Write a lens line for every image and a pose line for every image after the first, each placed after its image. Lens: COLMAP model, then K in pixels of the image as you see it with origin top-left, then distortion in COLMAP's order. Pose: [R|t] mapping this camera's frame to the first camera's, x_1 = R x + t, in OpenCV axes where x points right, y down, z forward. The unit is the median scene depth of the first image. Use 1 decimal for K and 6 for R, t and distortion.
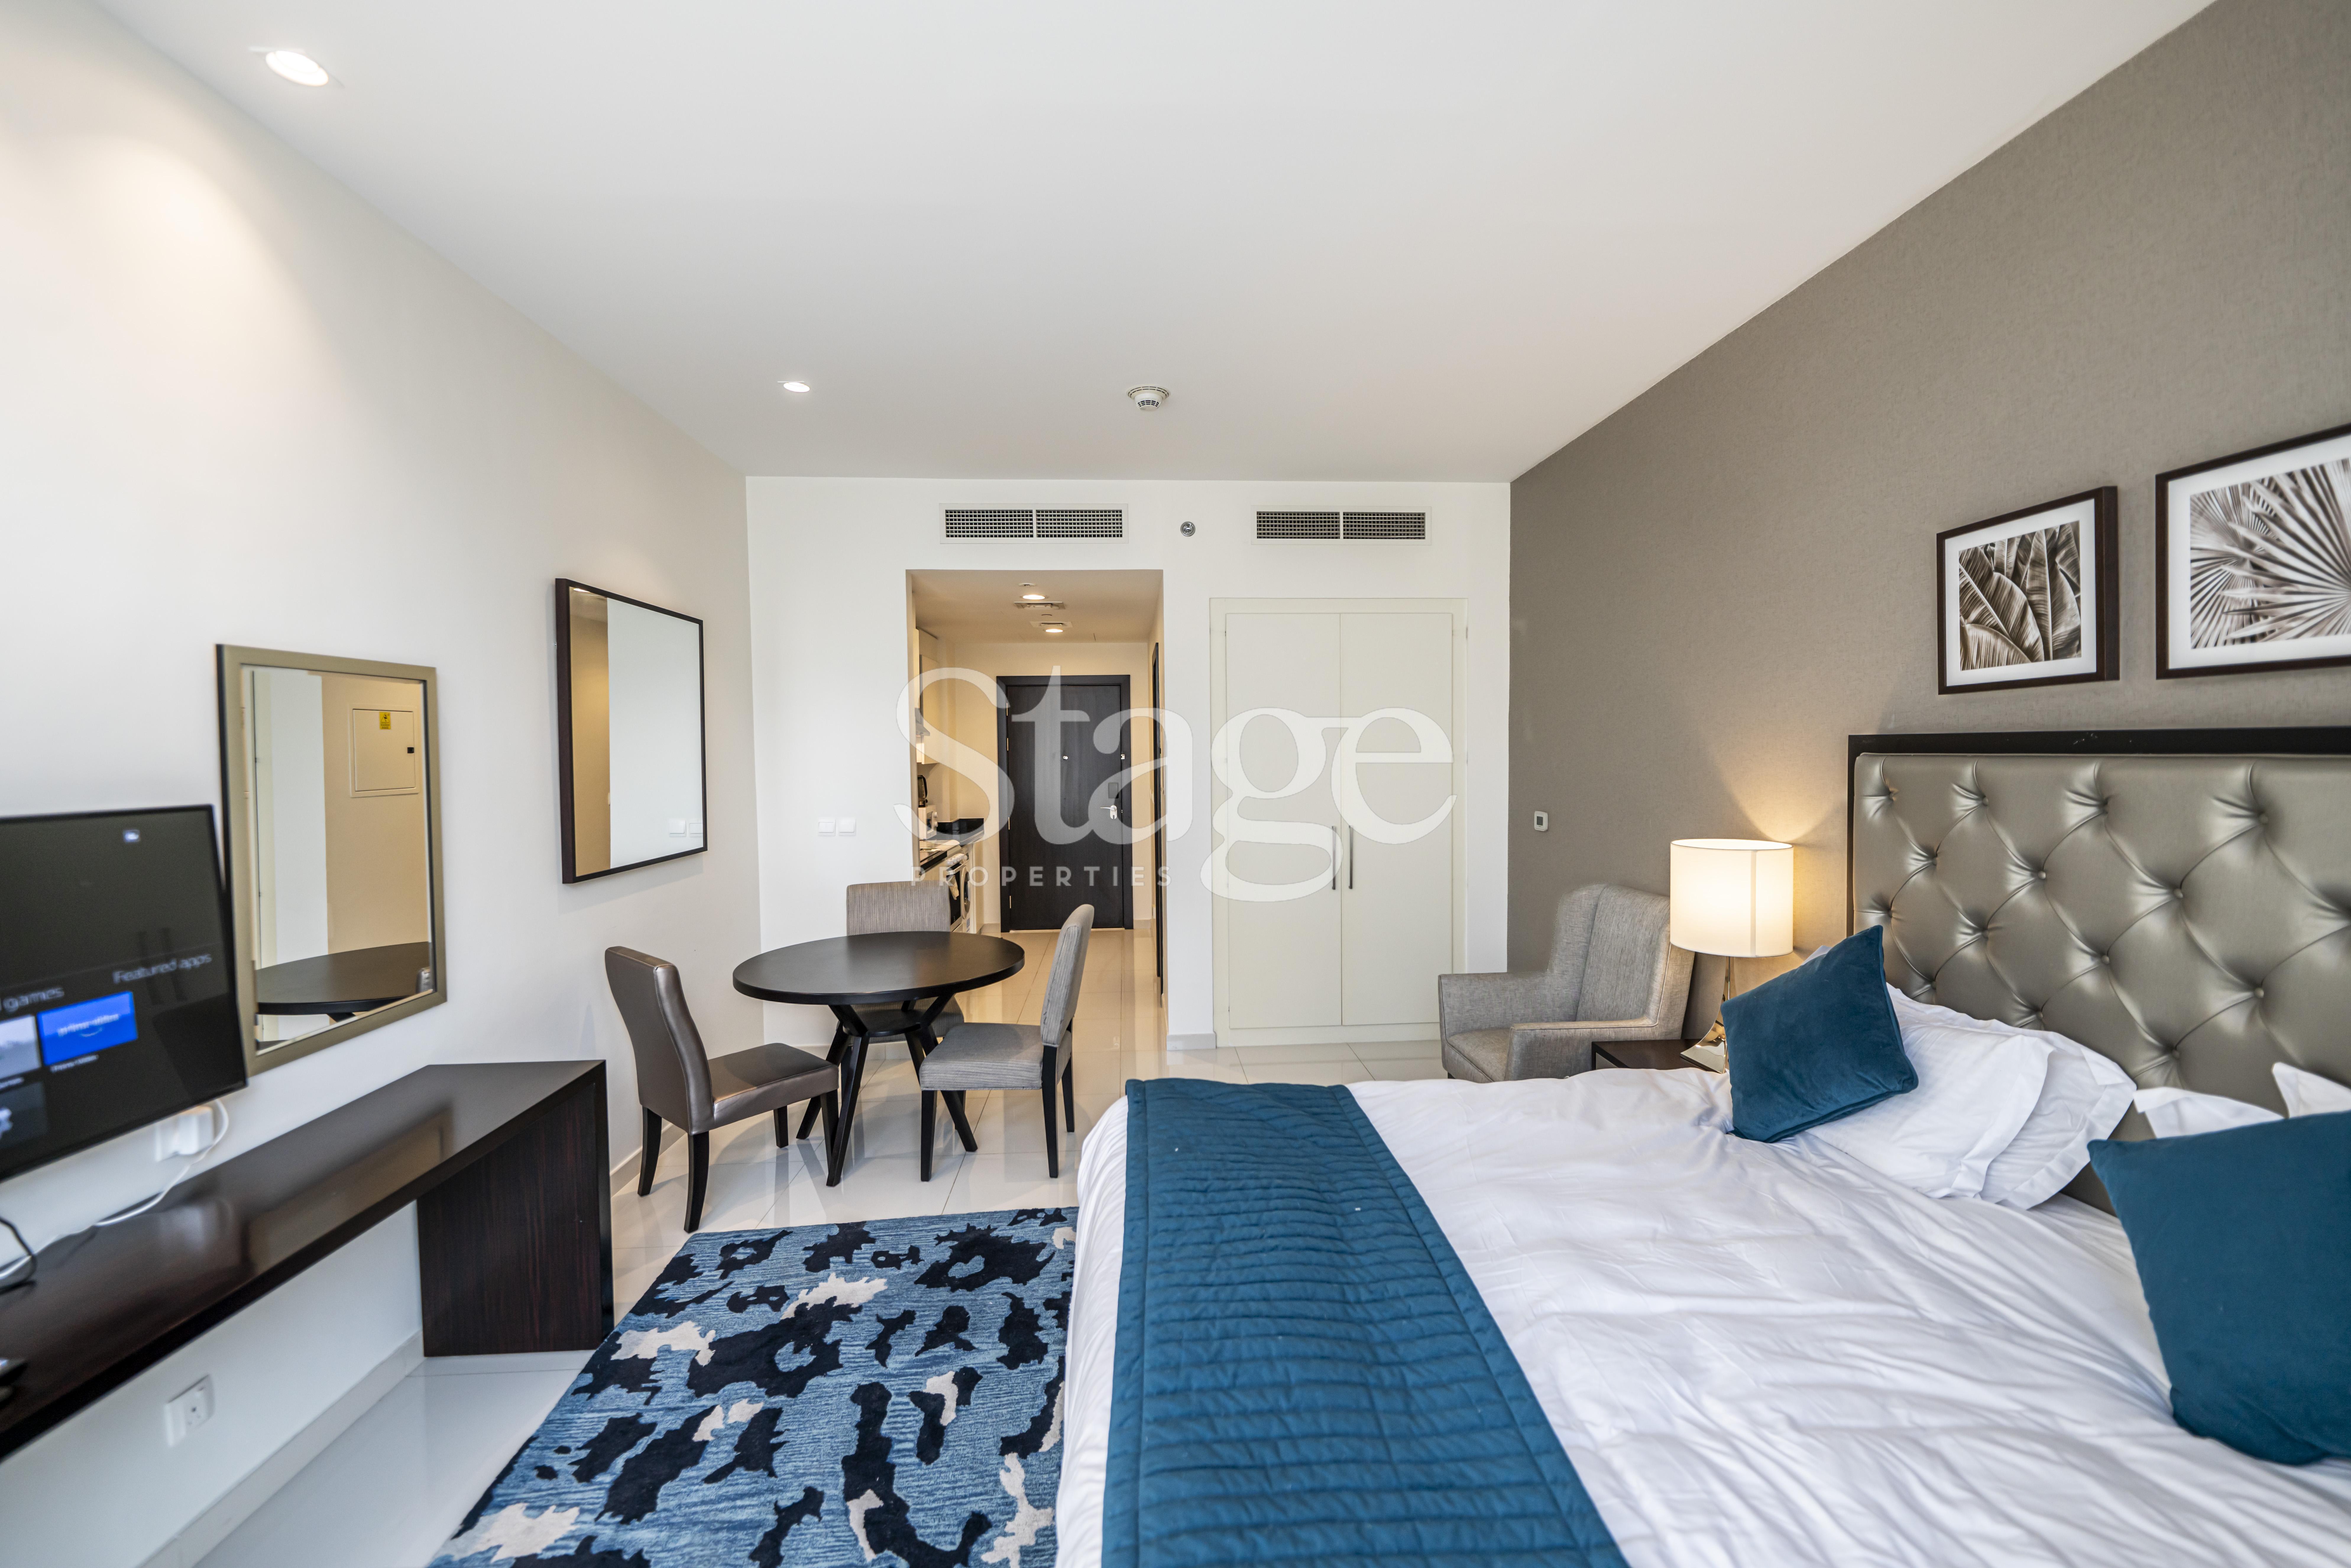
lens RADIAL K [[938.7, 0, 1188.3], [0, 938.7, 779.2], [0, 0, 1]] dist [0.018512, -0.010928]
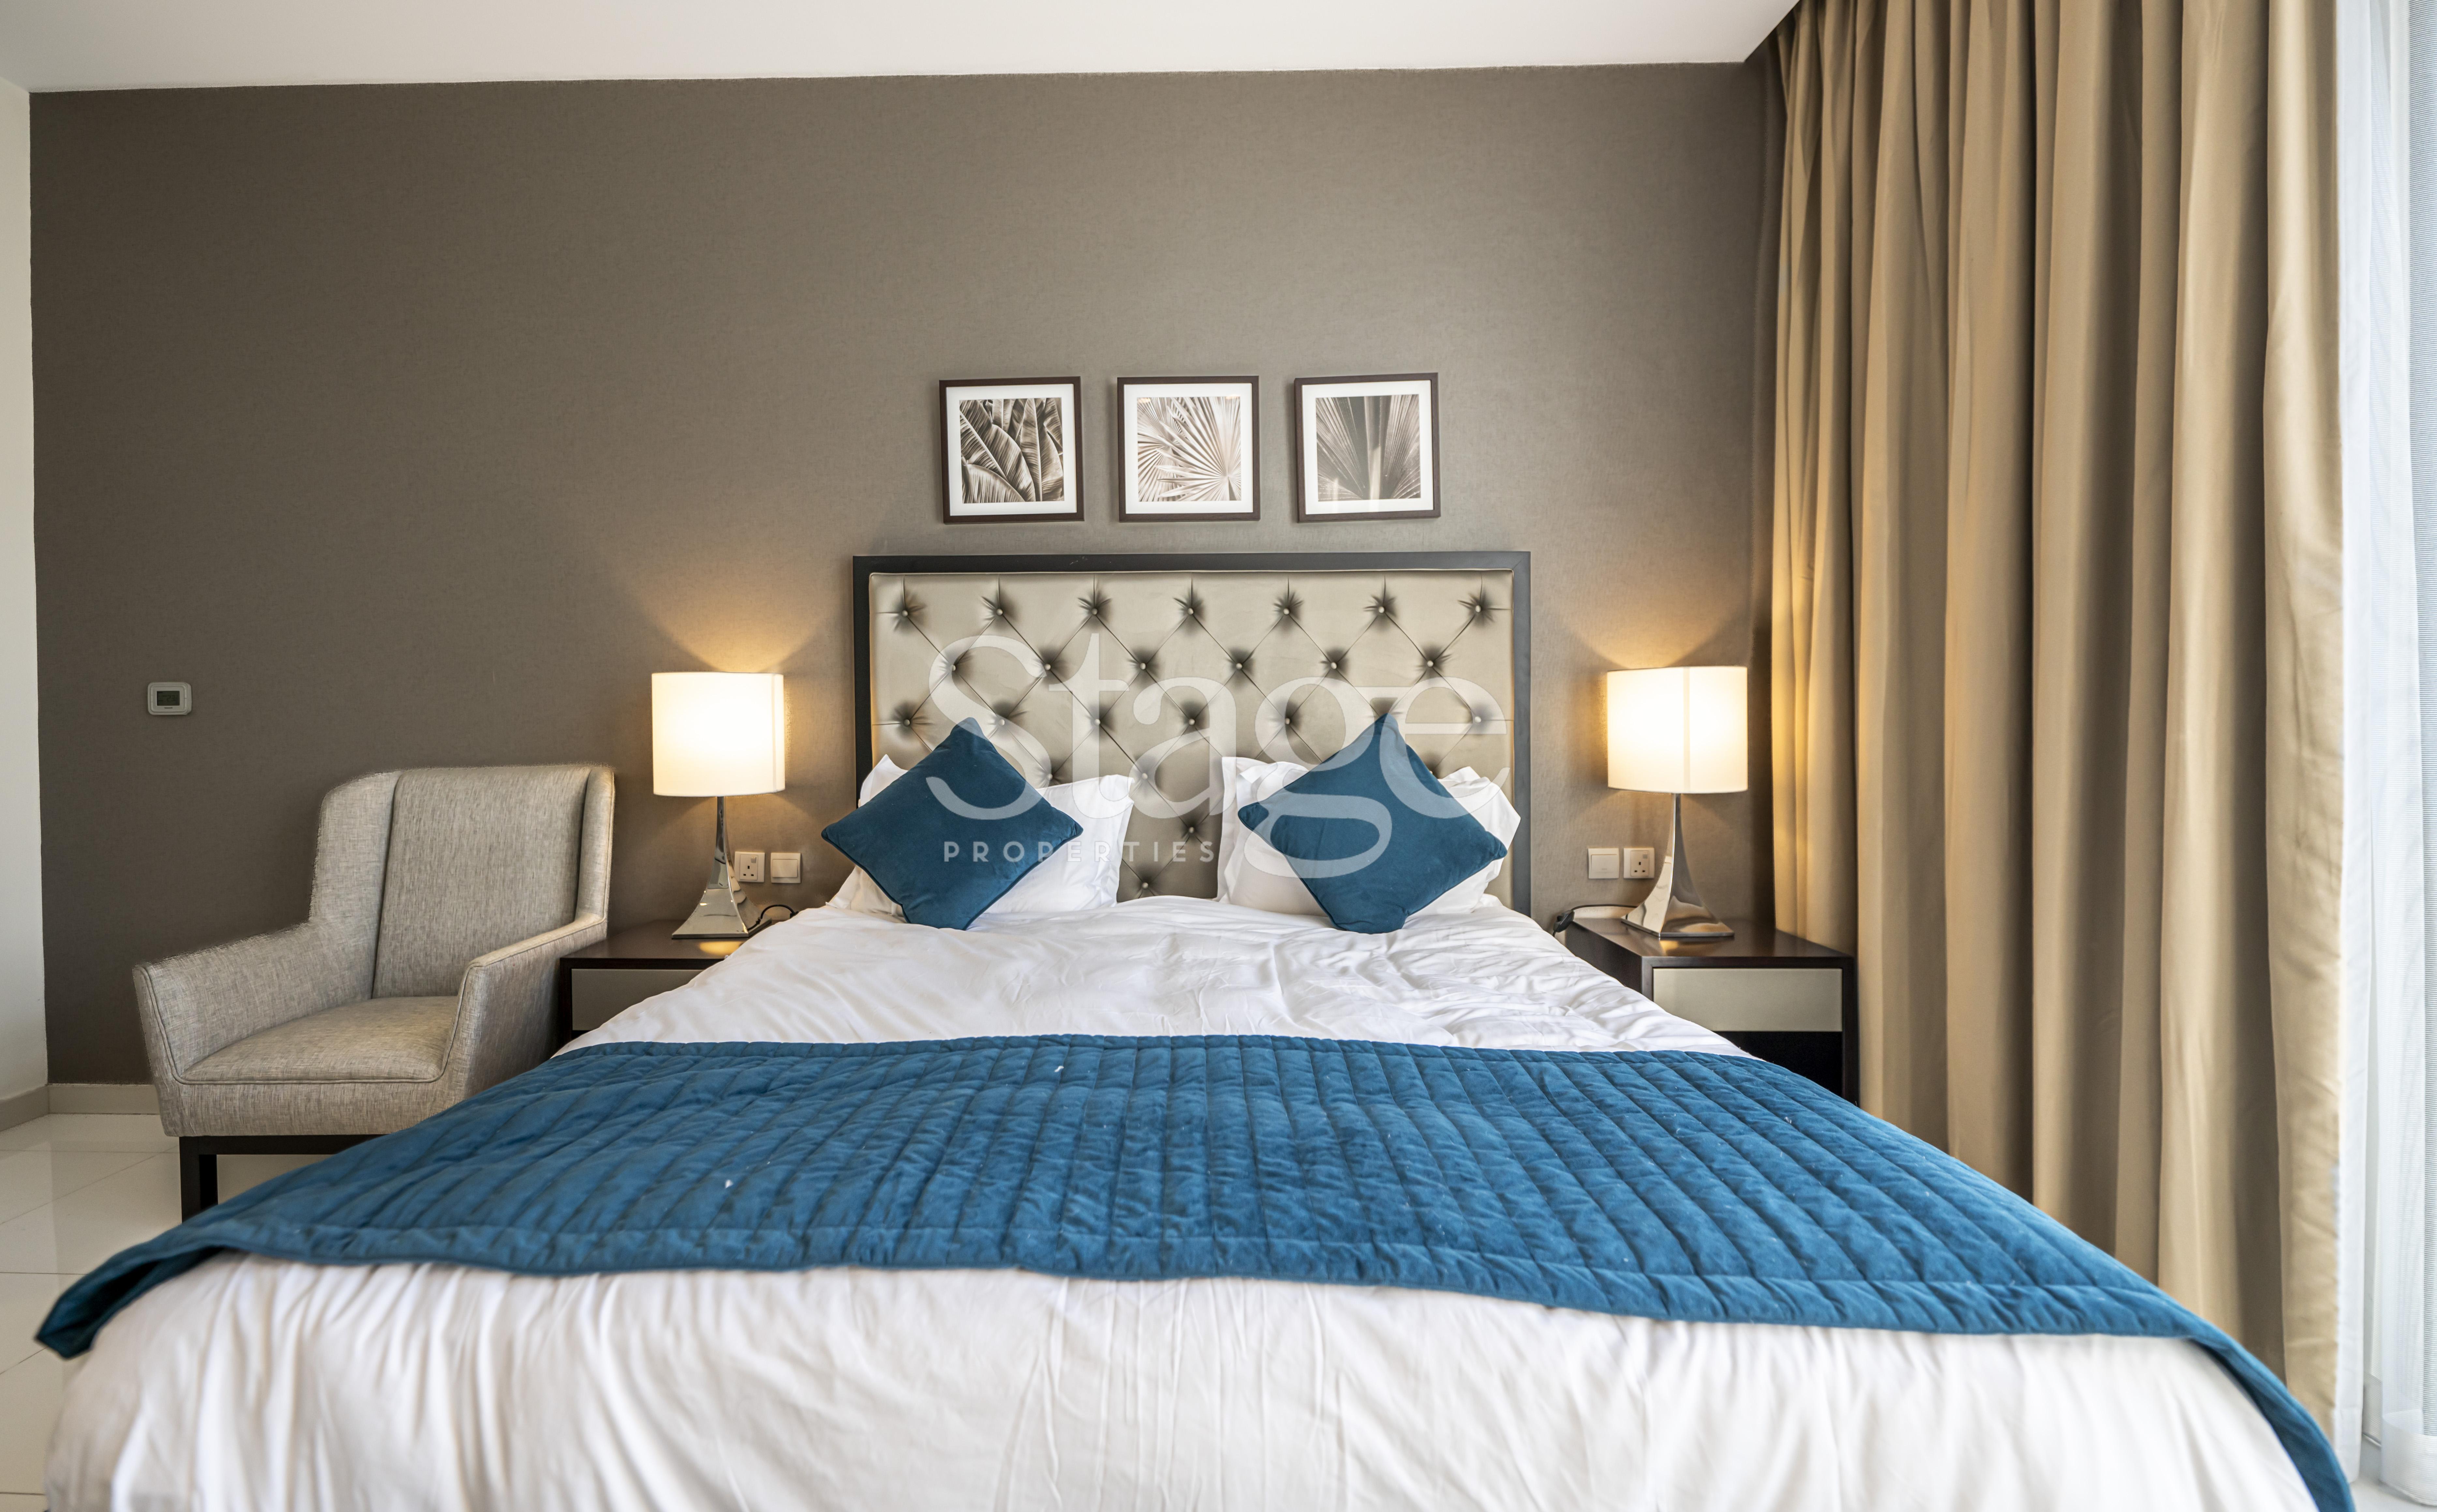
lens RADIAL K [[1028.9, 0, 1132.9], [0, 1028.9, 730.4], [0, 0, 1]] dist [0.004766, -0.000158]
pose [[0.085581, -0.007564, 0.996302, -0.439072], [0.037673, 0.999281, 0.004351, 0.169844], [-0.995619, 0.037161, 0.085805, 0.702619]]
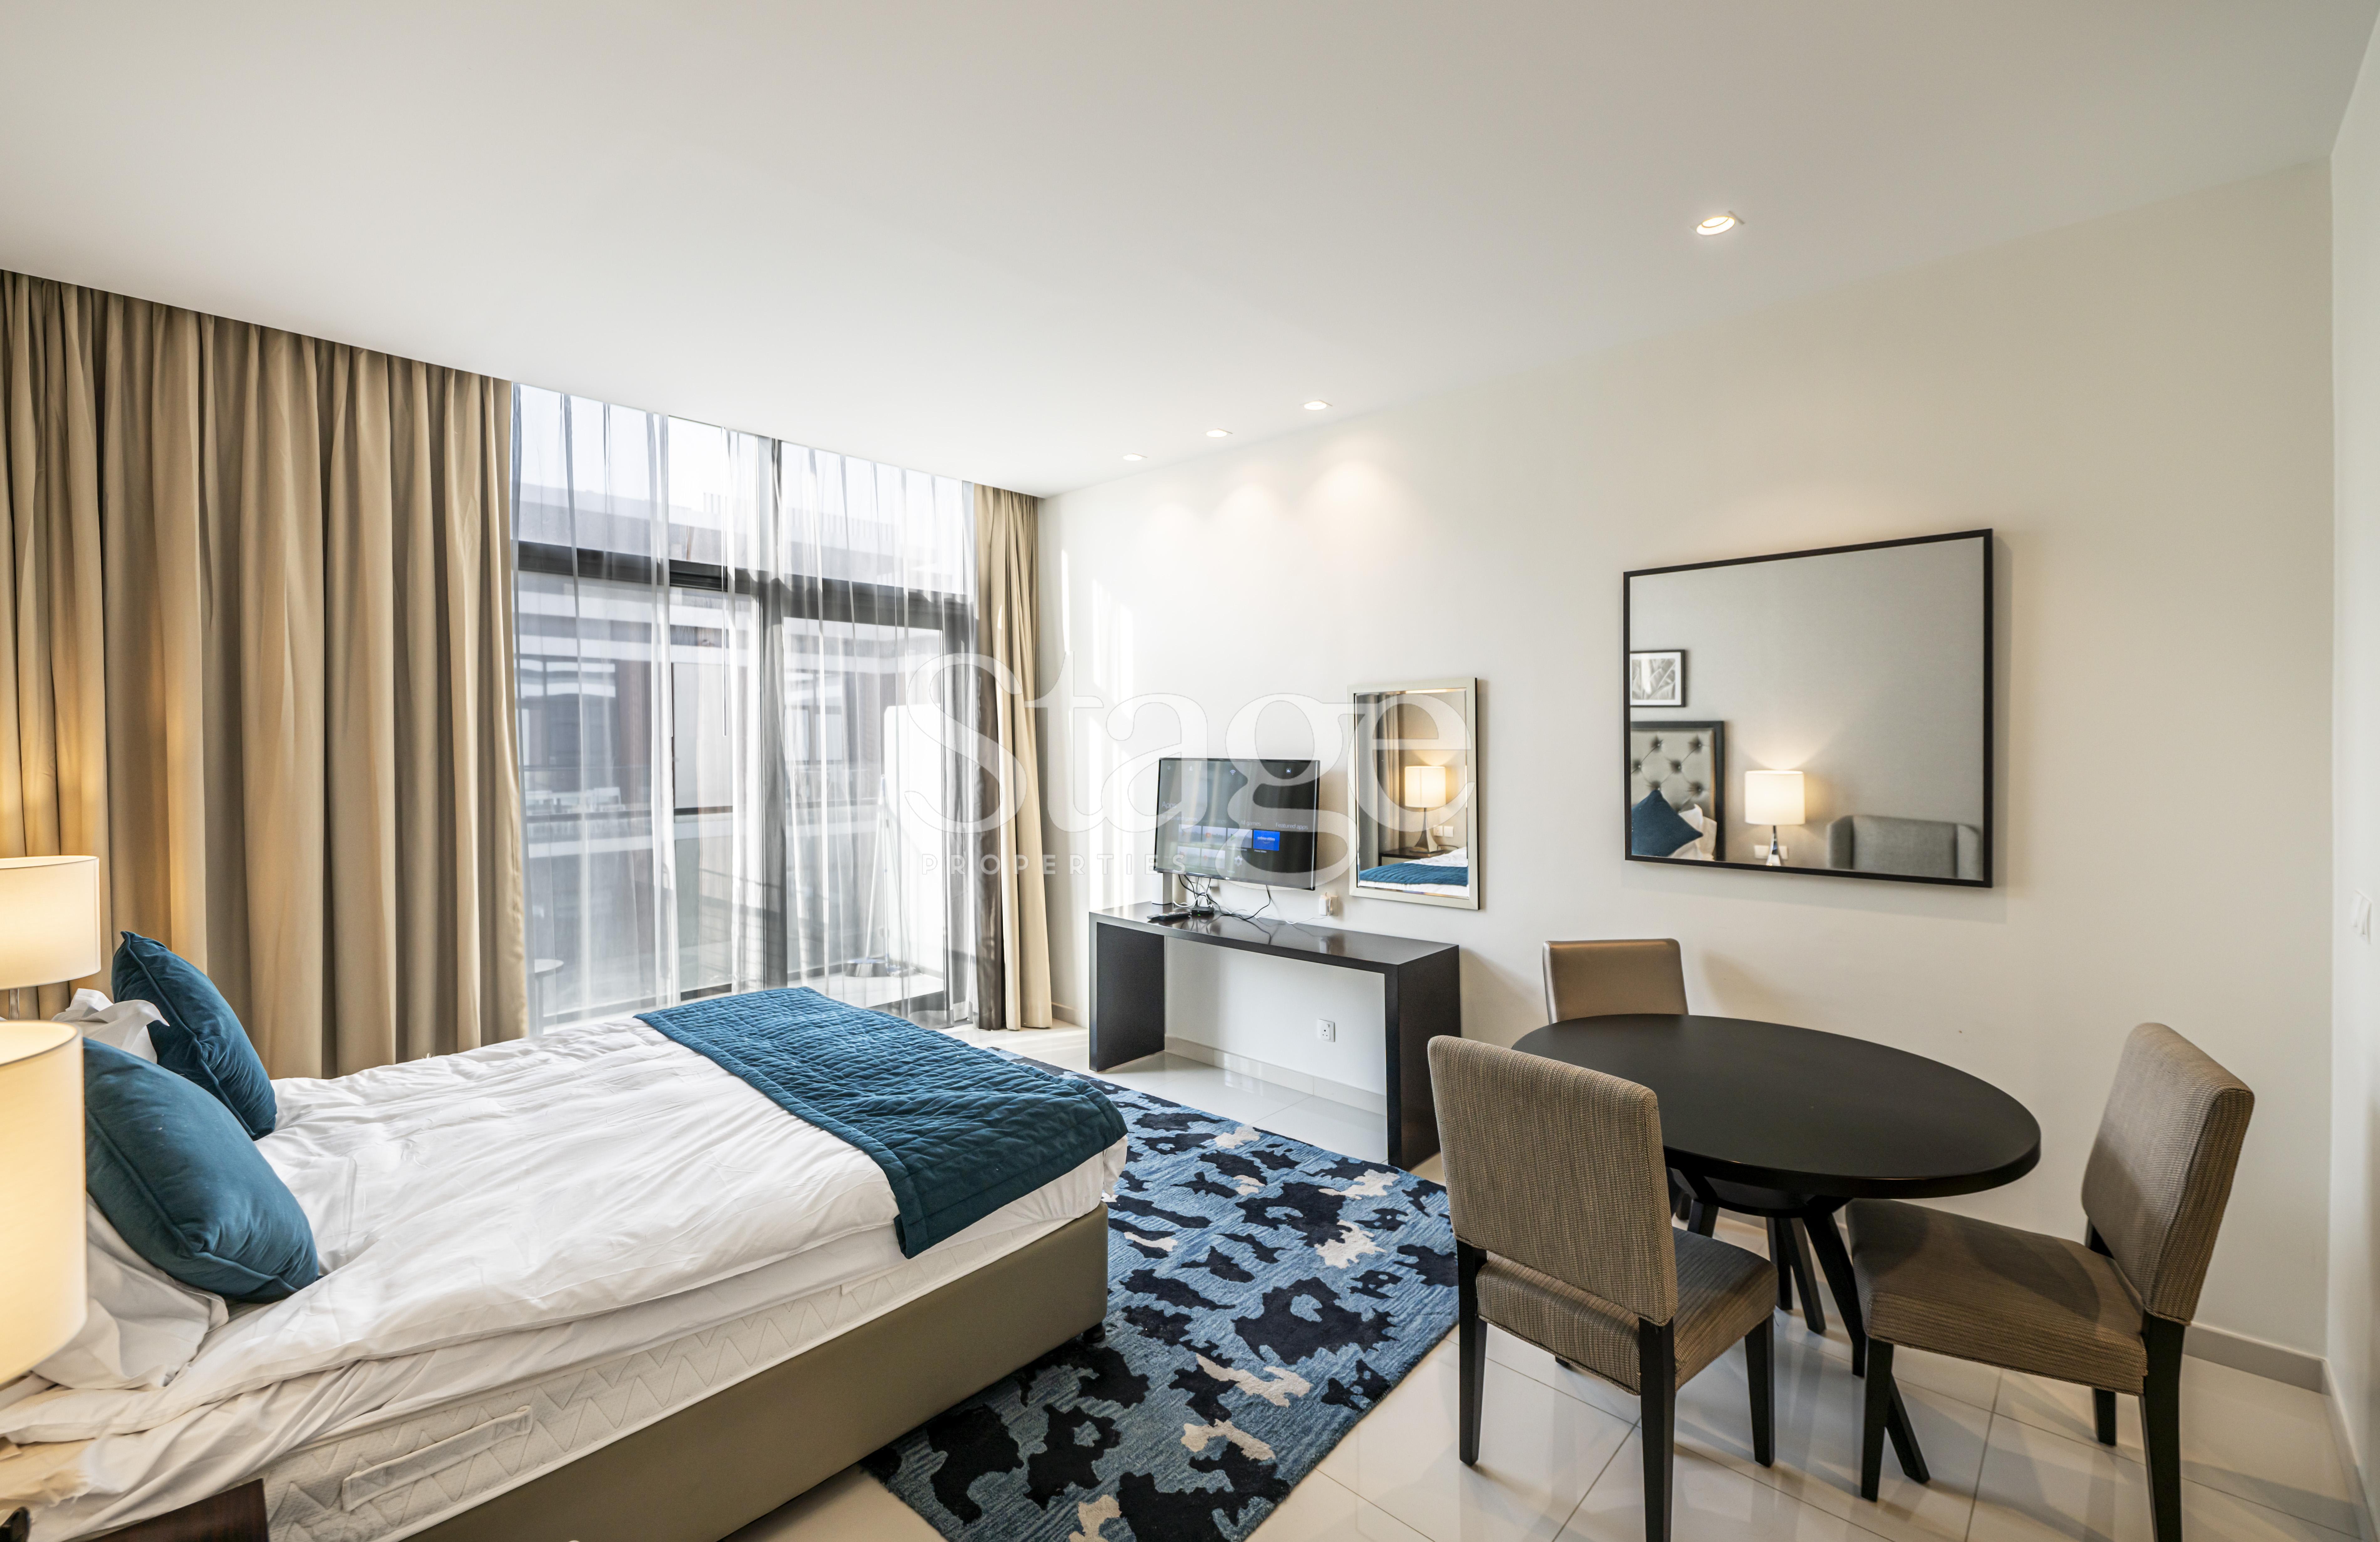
lens RADIAL K [[992.3, 0, 1189.9], [0, 992.3, 790.7], [0, 0, 1]] dist [0.018066, -0.011332]
pose [[-0.741830, 0.051065, -0.668641, 0.576871], [-0.001967, 0.996926, 0.078319, -0.062891], [0.670585, 0.059415, -0.739449, 2.002119]]
